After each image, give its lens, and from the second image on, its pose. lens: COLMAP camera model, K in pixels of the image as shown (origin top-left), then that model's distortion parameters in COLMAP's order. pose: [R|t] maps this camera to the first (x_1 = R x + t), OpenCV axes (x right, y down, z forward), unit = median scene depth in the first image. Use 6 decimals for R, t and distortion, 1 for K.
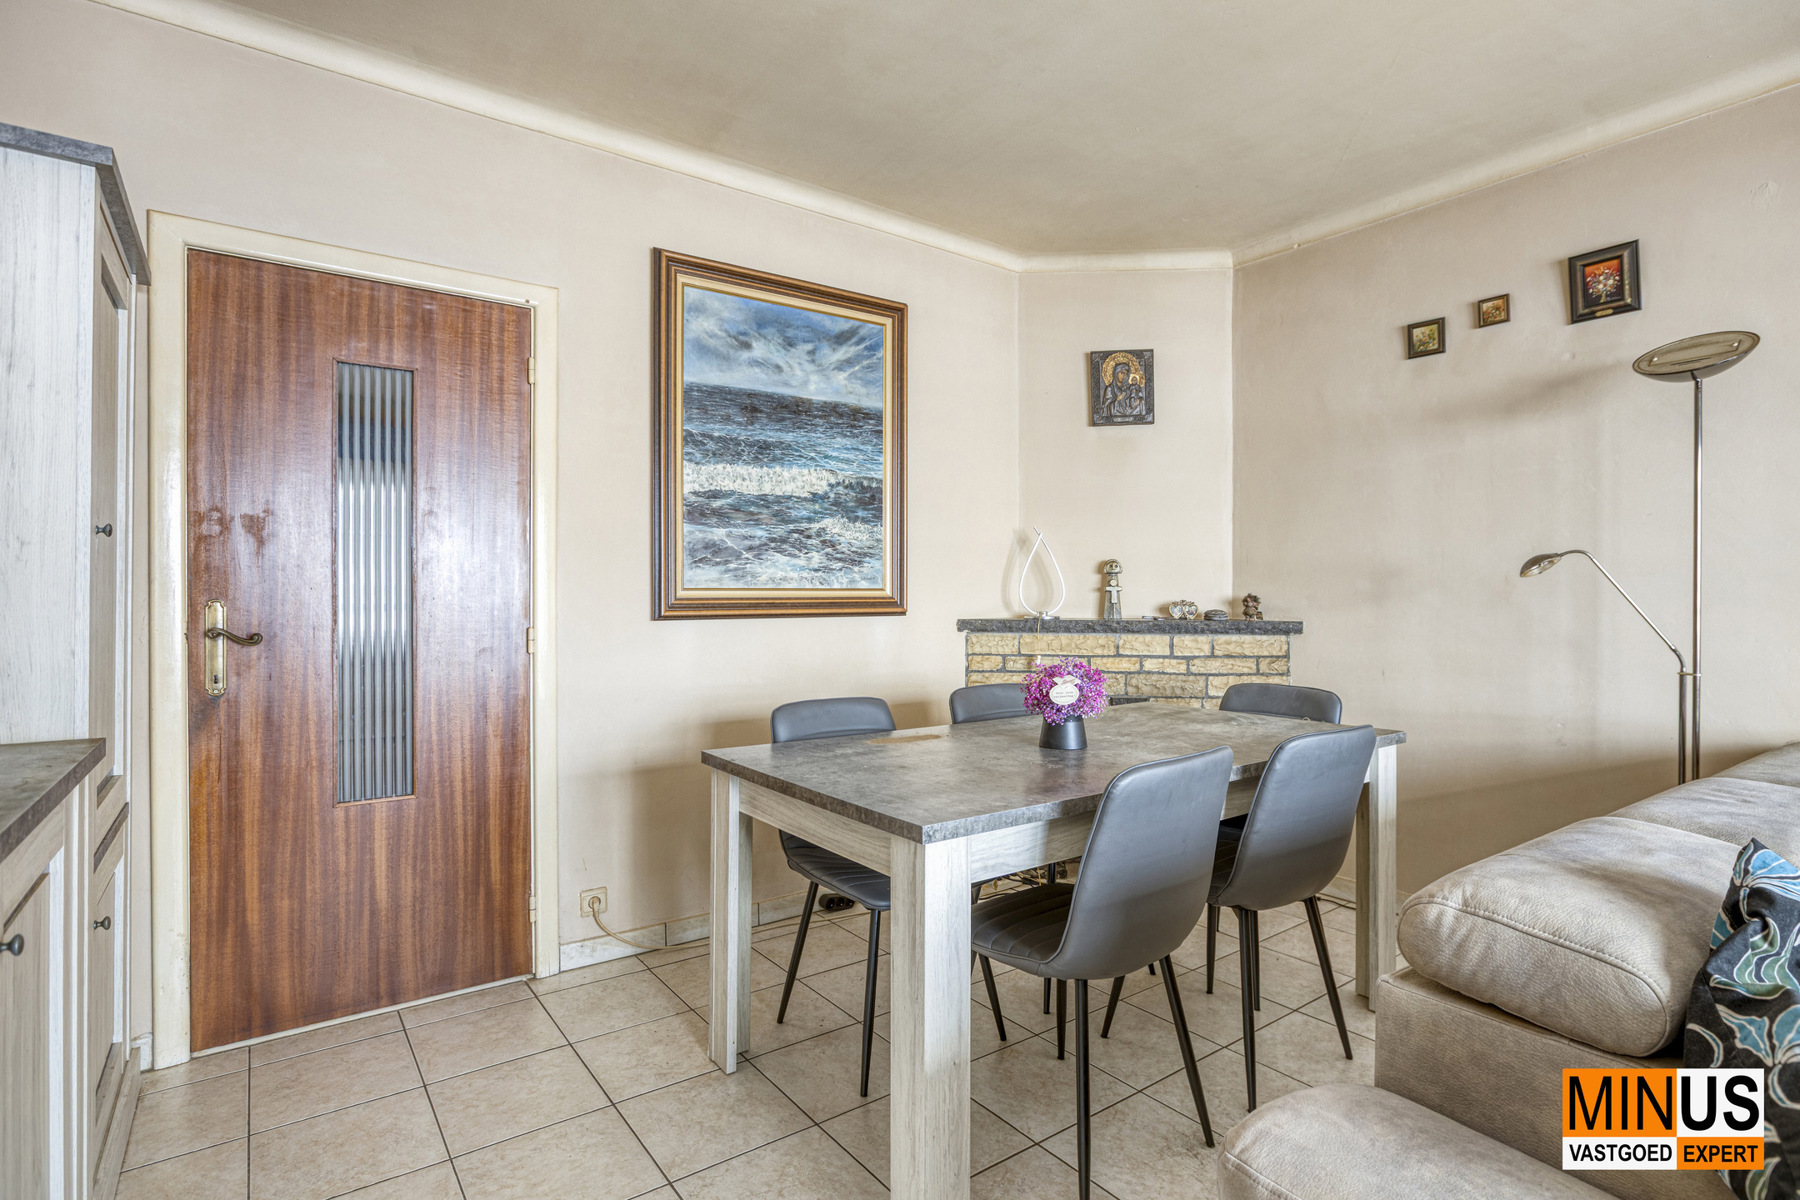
lens RADIAL K [[911.9, 0, 904.3], [0, 911.9, 593.6], [0, 0, 1]] dist [-0.038861, 0.028349]
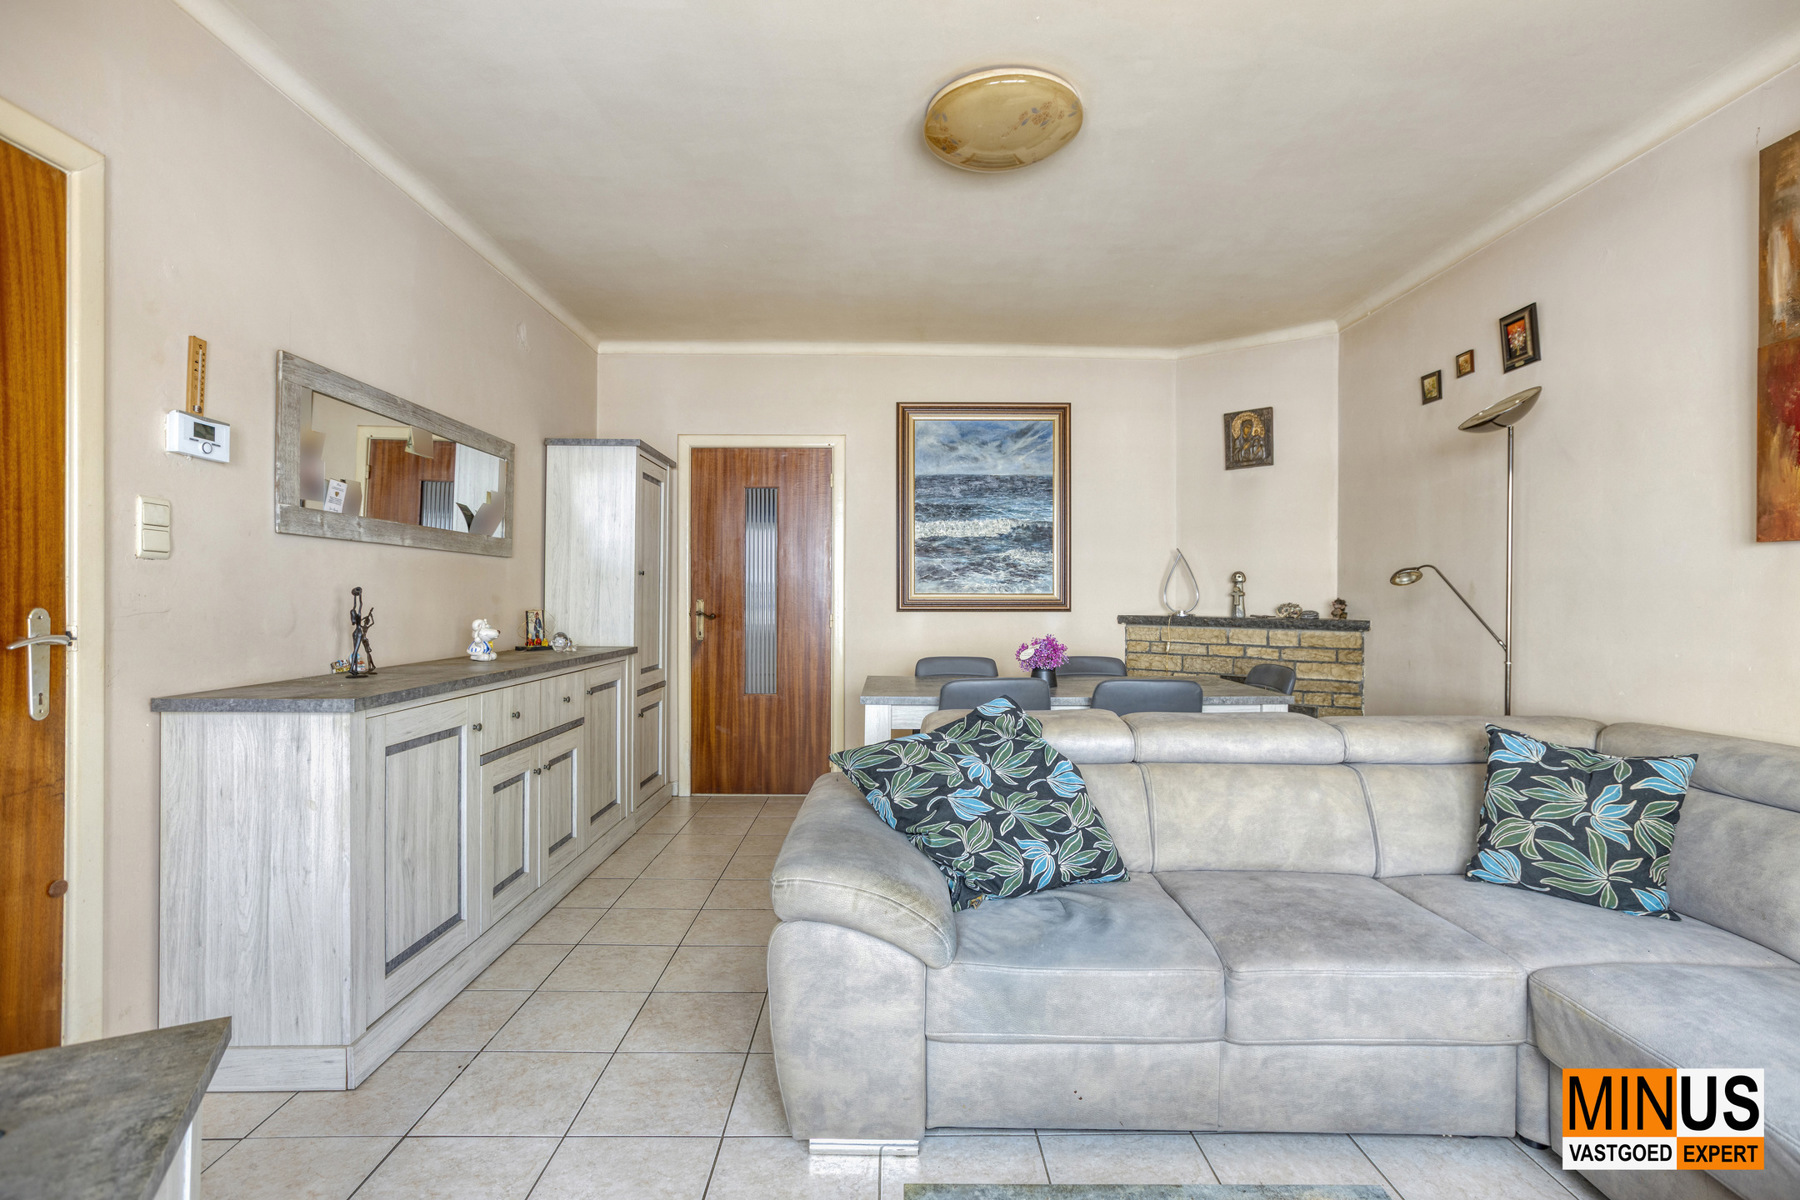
lens RADIAL K [[911.9, 0, 904.3], [0, 911.9, 593.6], [0, 0, 1]] dist [-0.038861, 0.028349]
pose [[0.805431, 0.000282, -0.592689, 0.706879], [-0.002608, 0.999992, -0.003069, -0.000512], [0.592684, 0.004018, 0.805425, -0.384785]]
